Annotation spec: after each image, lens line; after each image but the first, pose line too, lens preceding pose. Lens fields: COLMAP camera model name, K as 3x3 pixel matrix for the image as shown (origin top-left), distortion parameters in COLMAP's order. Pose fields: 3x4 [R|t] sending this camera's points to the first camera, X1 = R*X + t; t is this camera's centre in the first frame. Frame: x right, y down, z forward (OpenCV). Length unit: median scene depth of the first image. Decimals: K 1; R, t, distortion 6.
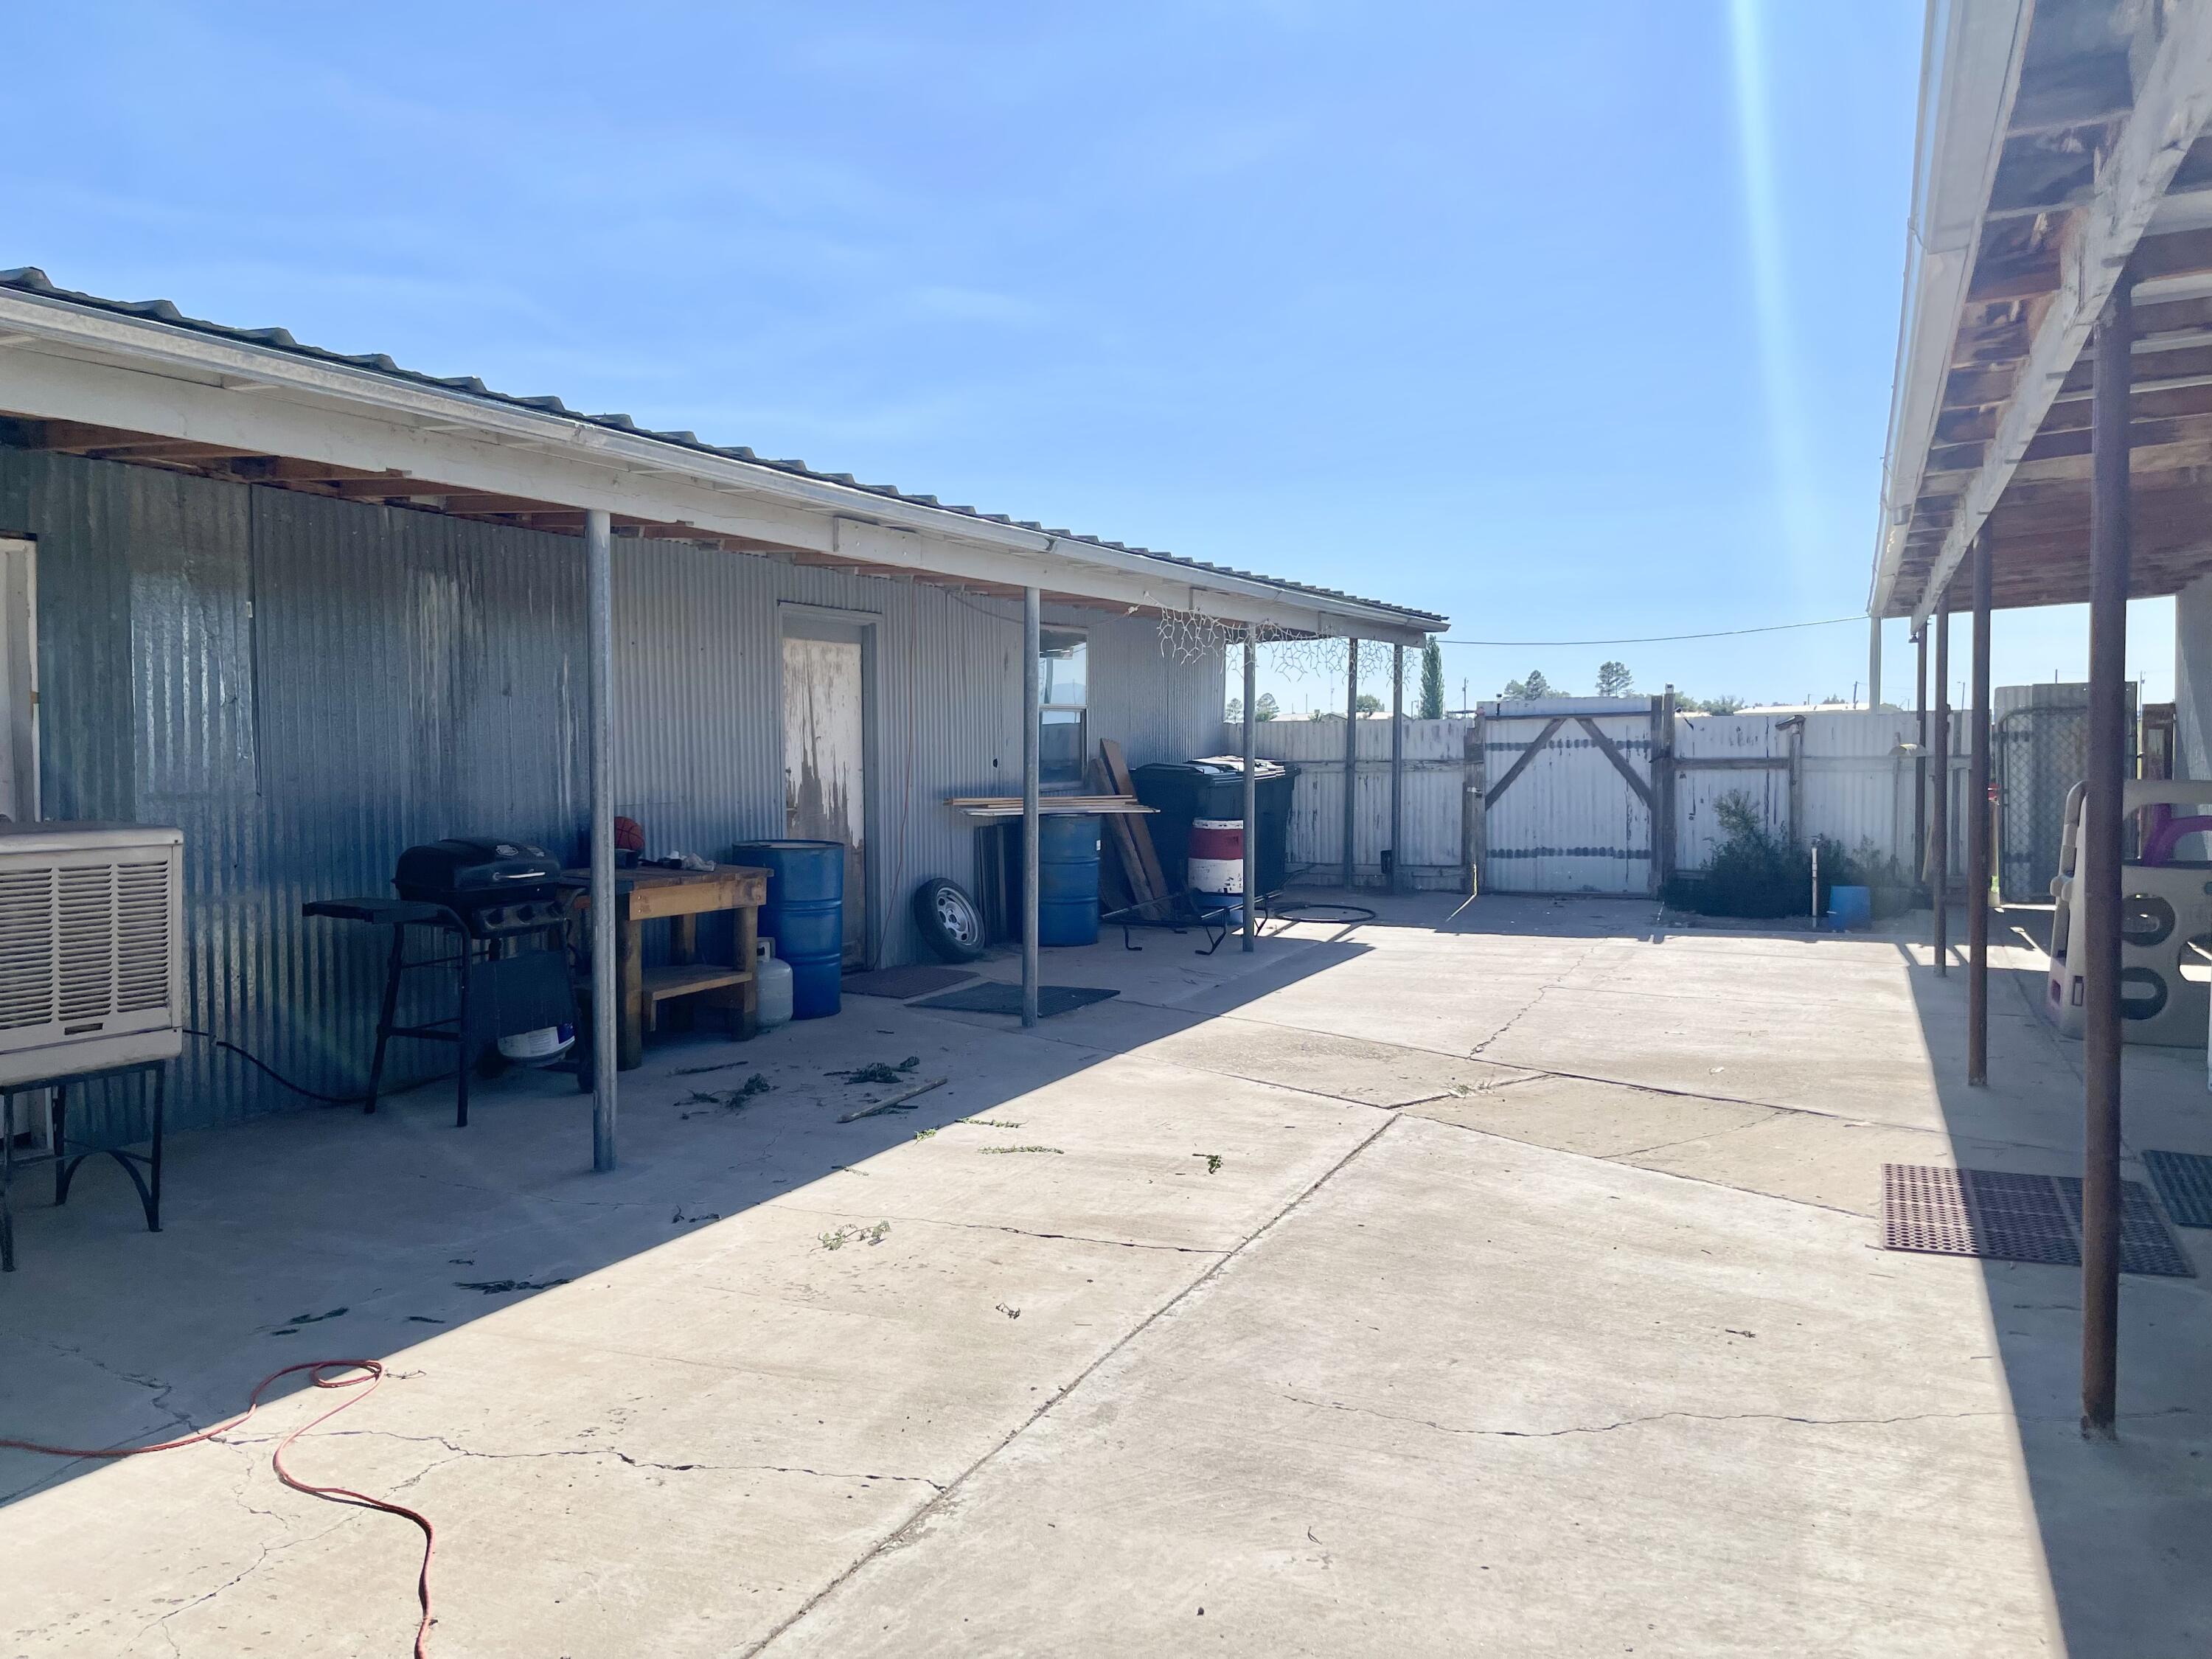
lens RADIAL K [[1712.2, 0, 1106.0], [0, 1712.2, 829.5], [0, 0, 1]] dist [0.064697, -0.001849]
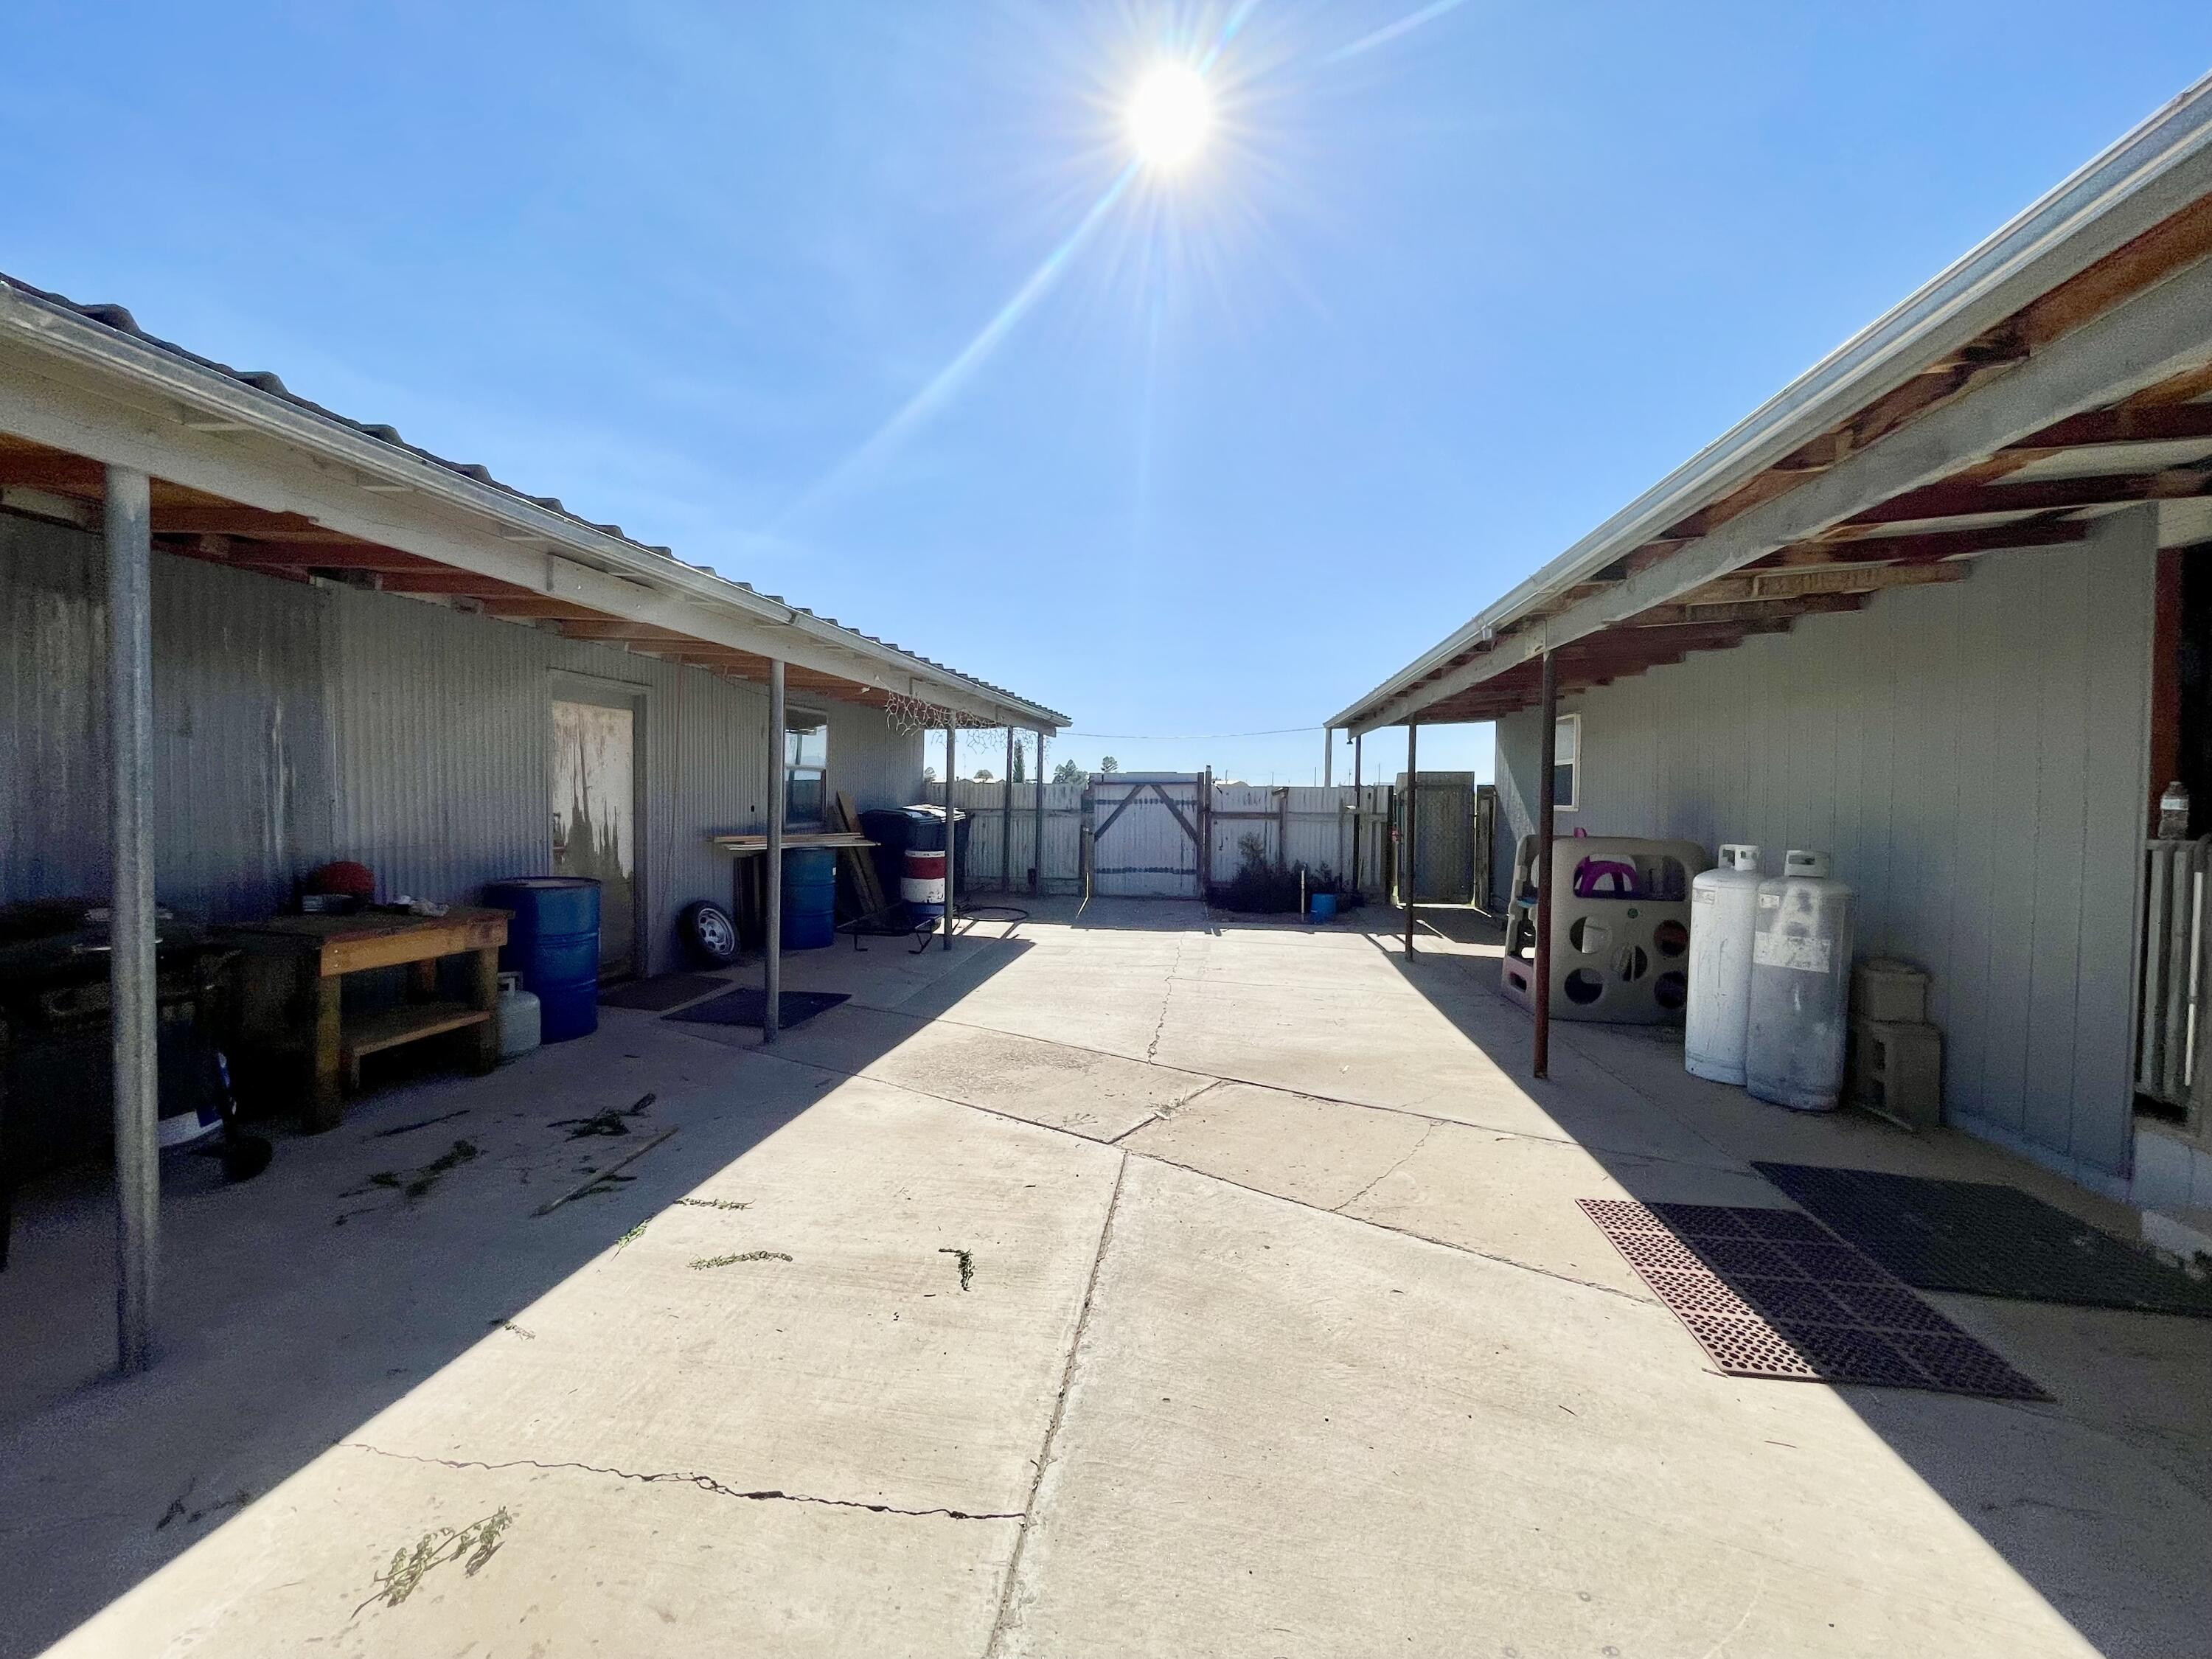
lens RADIAL K [[933.6, 0, 1106.0], [0, 933.6, 829.5], [0, 0, 1]] dist [-0.007216, -0.000228]
pose [[0.960999, 0.010118, 0.276366, -0.002310], [-0.006488, 0.999880, -0.014045, -0.016767], [-0.276475, 0.011704, 0.960950, 0.274635]]
